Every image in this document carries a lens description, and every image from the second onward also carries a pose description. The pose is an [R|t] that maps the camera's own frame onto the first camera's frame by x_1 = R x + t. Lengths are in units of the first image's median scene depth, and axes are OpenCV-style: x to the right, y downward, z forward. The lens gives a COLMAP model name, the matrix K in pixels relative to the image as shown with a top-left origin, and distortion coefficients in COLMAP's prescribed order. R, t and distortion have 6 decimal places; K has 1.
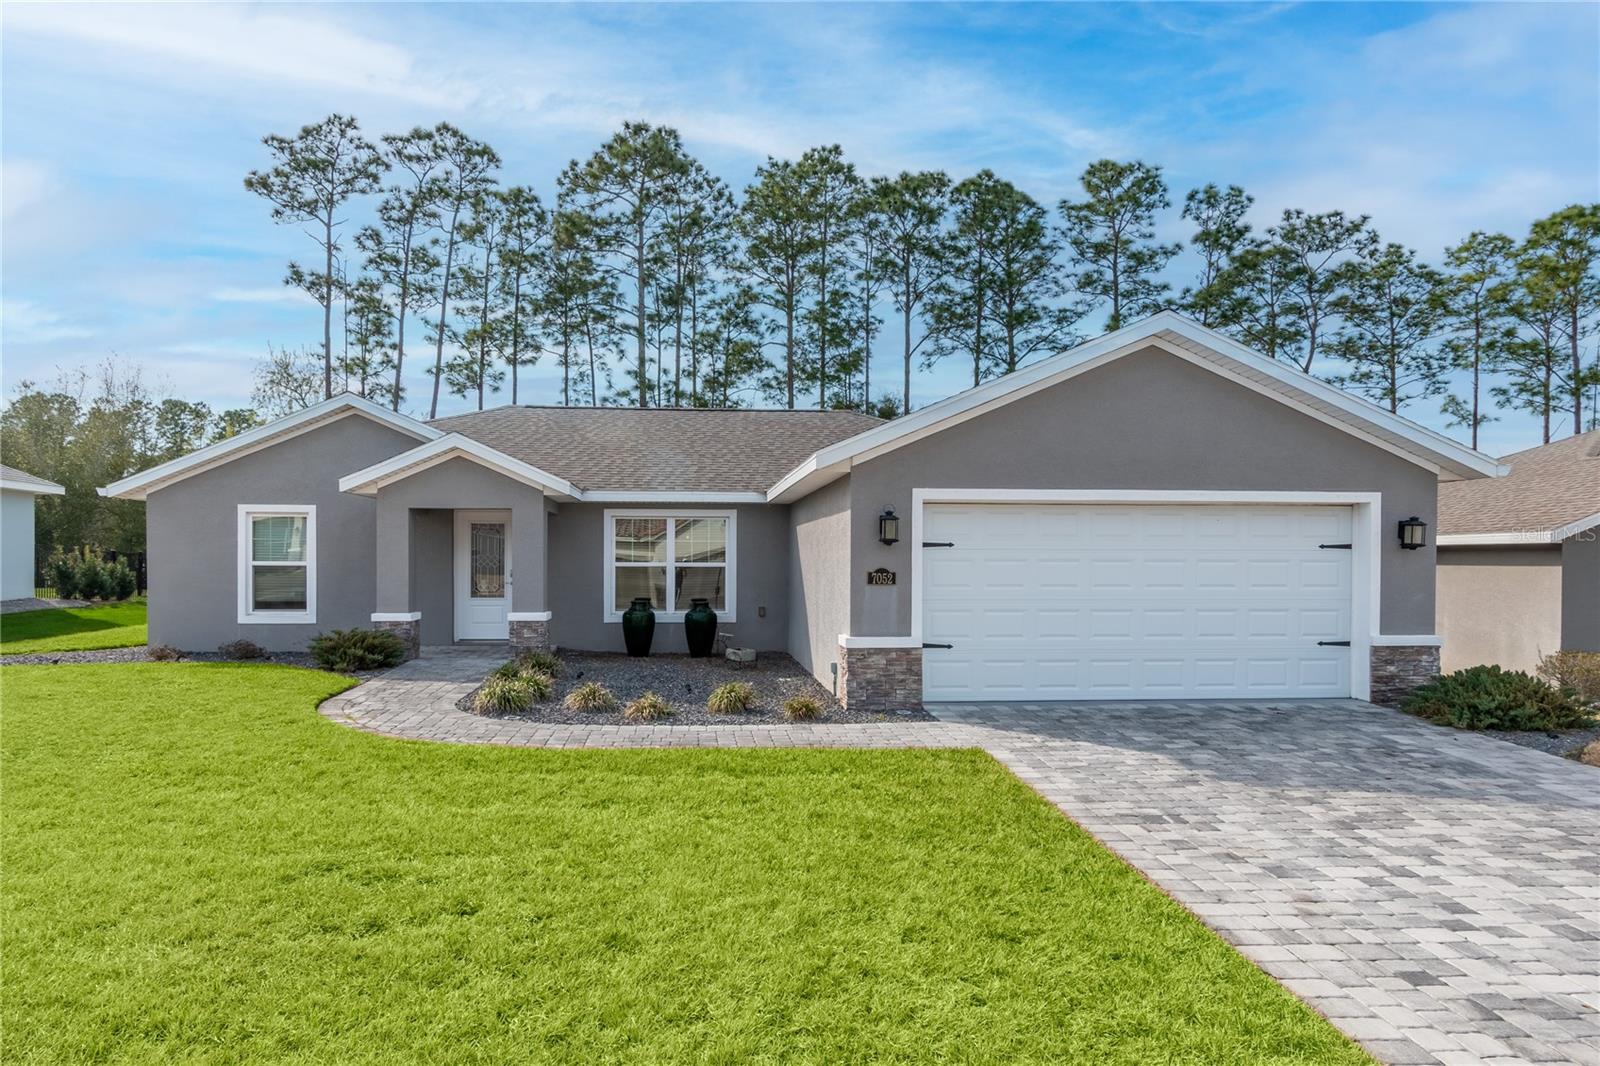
lens RADIAL K [[970.4, 0, 776.8], [0, 970.4, 538.5], [0, 0, 1]] dist [0.001023, -0.002183]
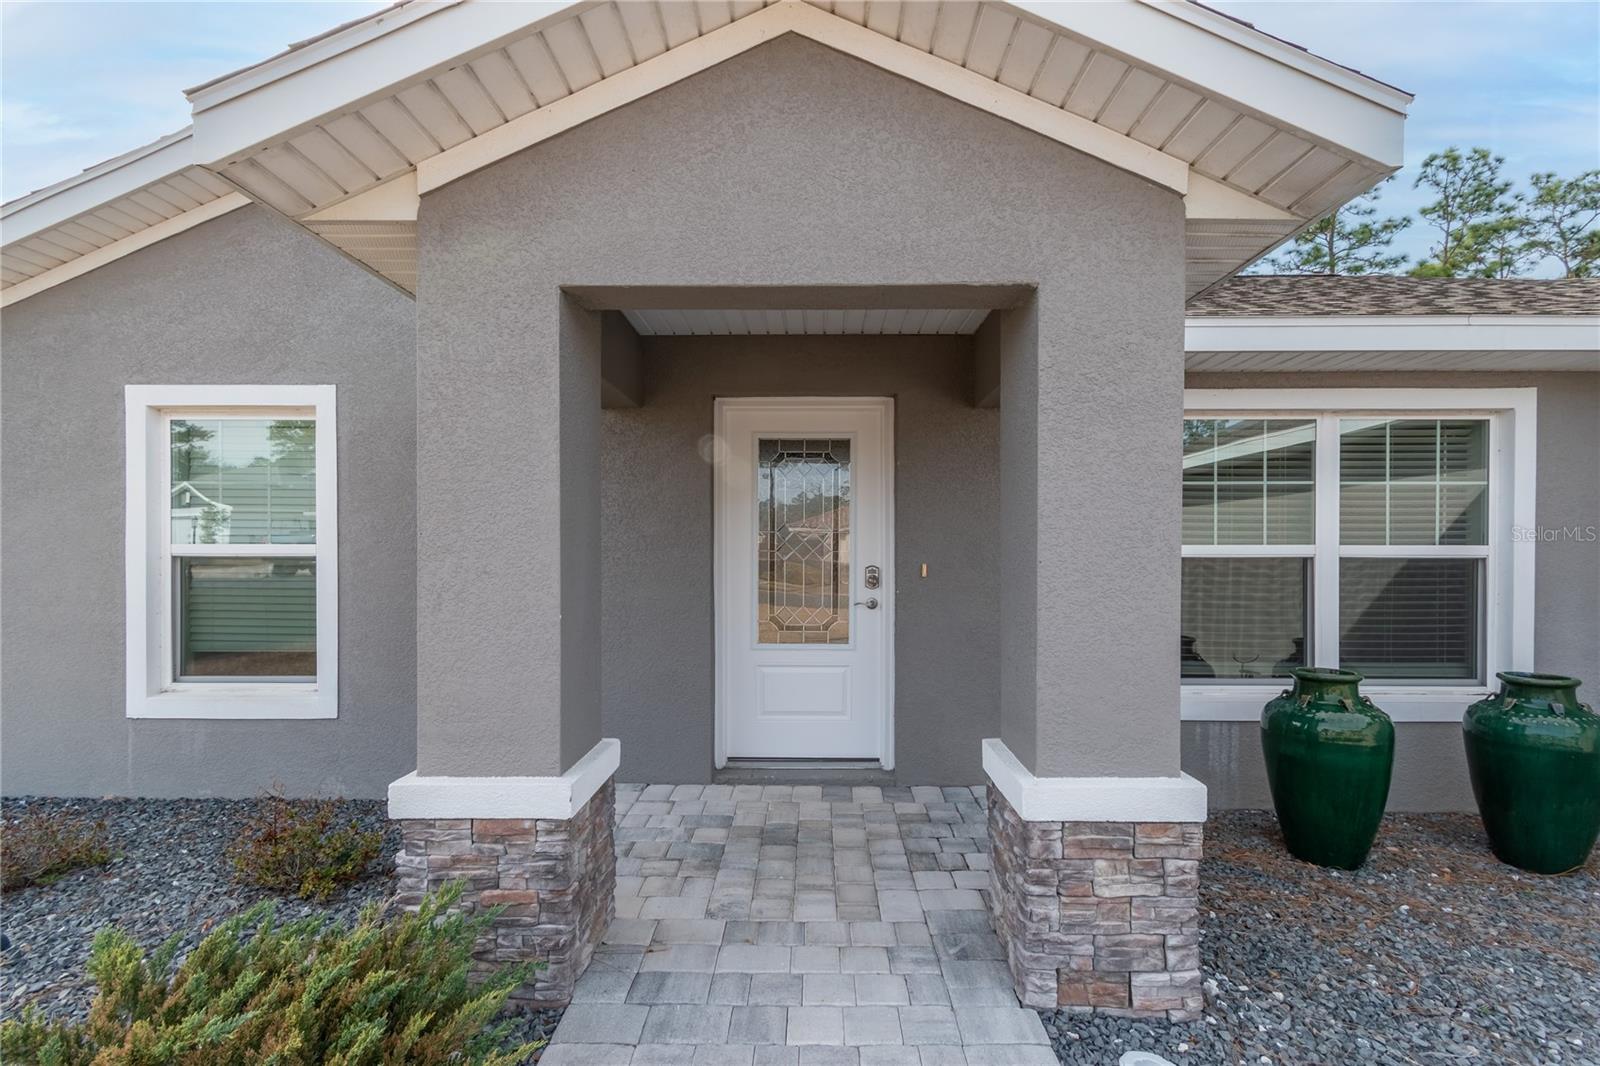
lens RADIAL K [[697.3, 0, 834.3], [0, 697.3, 537.2], [0, 0, 1]] dist [-0.001843, -0.000299]
pose [[0.997168, -0.002804, -0.075155, -0.101346], [0.003211, 0.999981, 0.005286, 0.007540], [0.075138, -0.005512, 0.997158, 0.281124]]
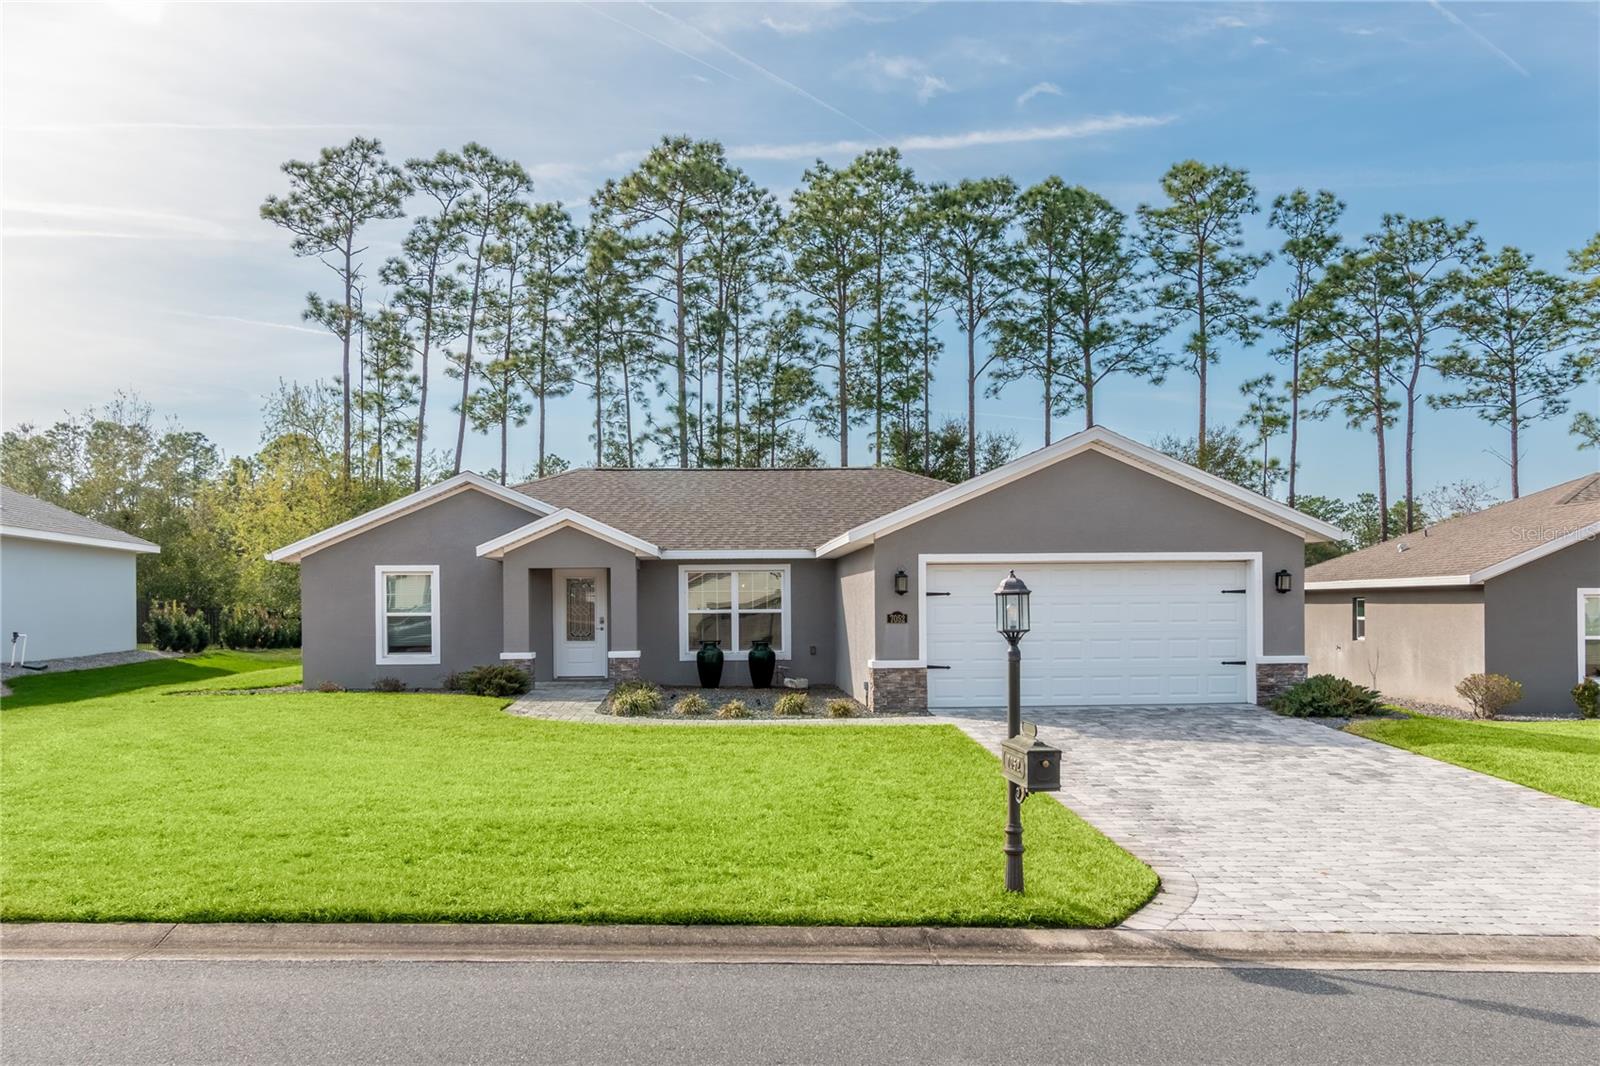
lens RADIAL K [[1287.9, 0, 800.0], [0, 1287.9, 533.0], [0, 0, 1]] dist [-0.009959, 0.003952]
pose [[0.999524, -0.013652, -0.027652, 0.005224], [0.012672, 0.999296, -0.035301, -0.004595], [0.028115, 0.034934, 0.998994, -0.214324]]
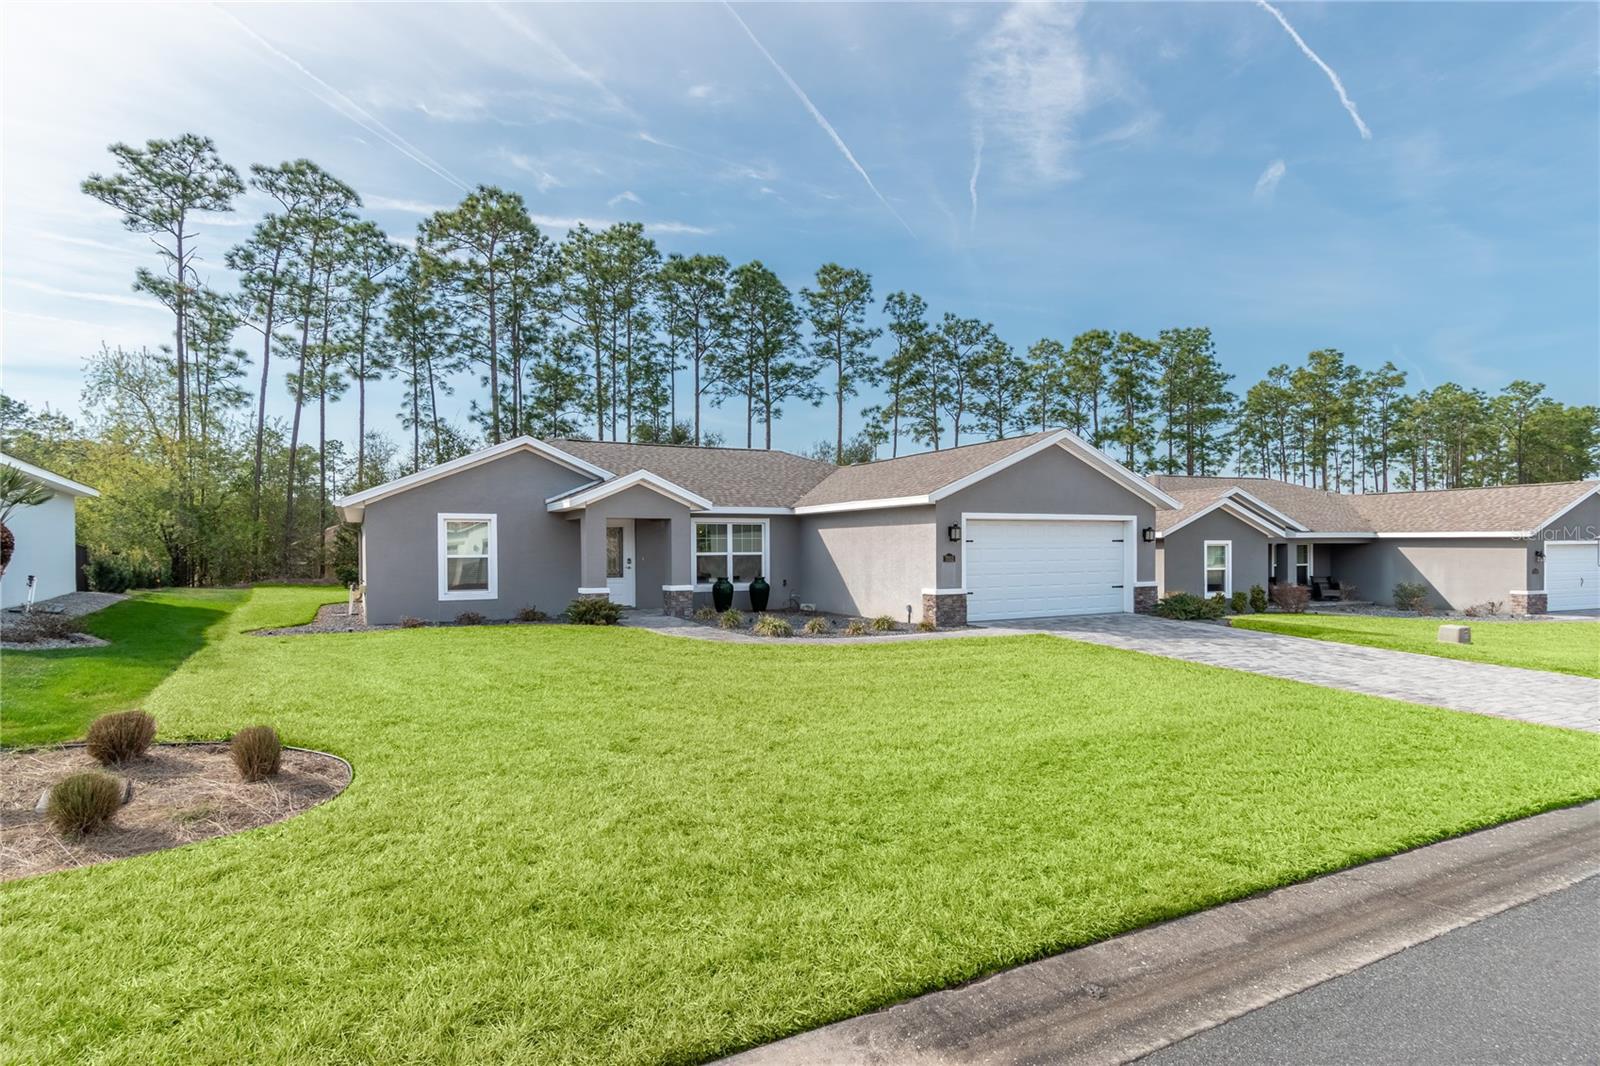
lens RADIAL K [[840.9, 0, 800.0], [0, 840.9, 533.0], [0, 0, 1]] dist [0.001301, -0.010718]
pose [[0.915401, -0.002121, 0.402536, -0.208119], [0.000659, 0.999993, 0.003772, -0.004220], [-0.402542, -0.003188, 0.915396, -0.104177]]
